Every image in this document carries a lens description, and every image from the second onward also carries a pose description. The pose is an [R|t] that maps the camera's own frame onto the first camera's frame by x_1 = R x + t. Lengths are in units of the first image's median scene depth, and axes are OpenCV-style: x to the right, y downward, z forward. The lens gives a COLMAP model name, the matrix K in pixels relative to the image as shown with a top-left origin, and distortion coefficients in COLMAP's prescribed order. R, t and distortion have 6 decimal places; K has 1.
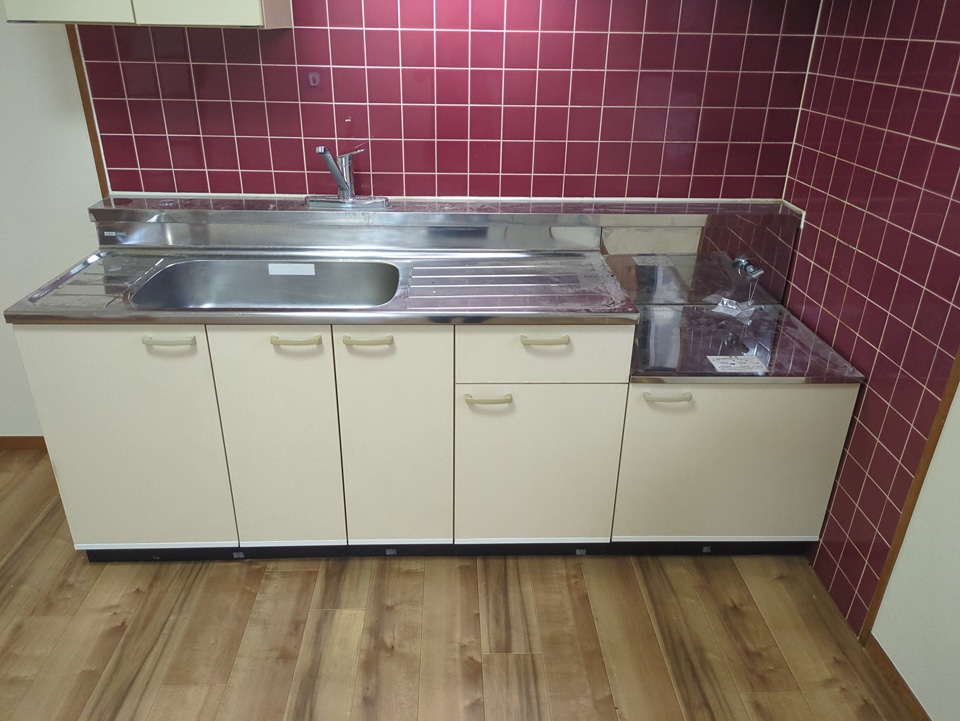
lens RADIAL K [[724.1, 0, 459.2], [0, 724.1, 356.7], [0, 0, 1]] dist [0.068861, -0.077172]
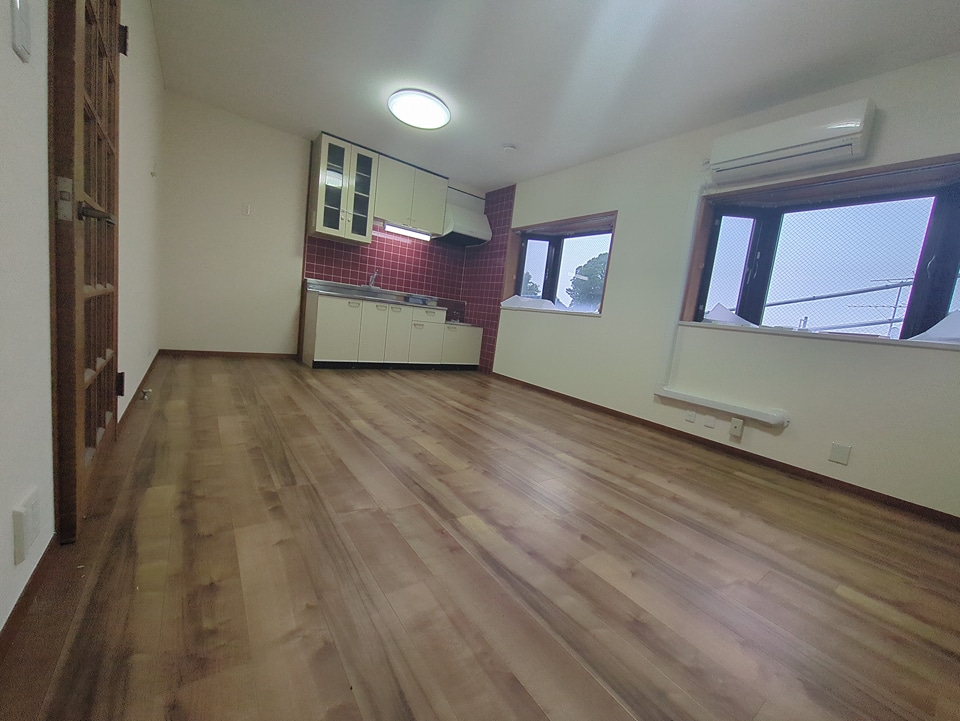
lens RADIAL K [[382.3, 0, 479.7], [0, 382.3, 361.0], [0, 0, 1]] dist [0.001825, 0.000365]
pose [[0.816752, 0.017317, 0.576729, -1.008002], [0.141801, 0.962869, -0.229728, 0.866290], [-0.559293, 0.269412, 0.783970, -1.025688]]
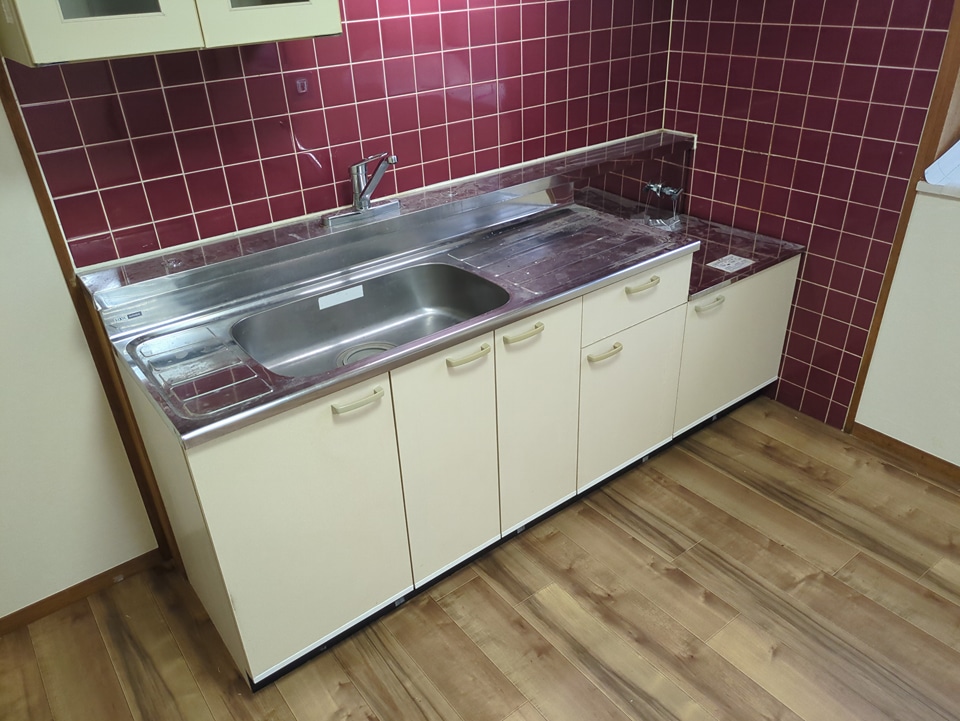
lens RADIAL K [[728.6, 0, 465.7], [0, 728.6, 370.5], [0, 0, 1]] dist [0.066199, -0.061950]
pose [[0.813054, -0.332038, 0.478219, -0.646838], [0.297996, 0.943007, 0.148108, -0.138302], [-0.500141, 0.022087, 0.865662, 0.143037]]
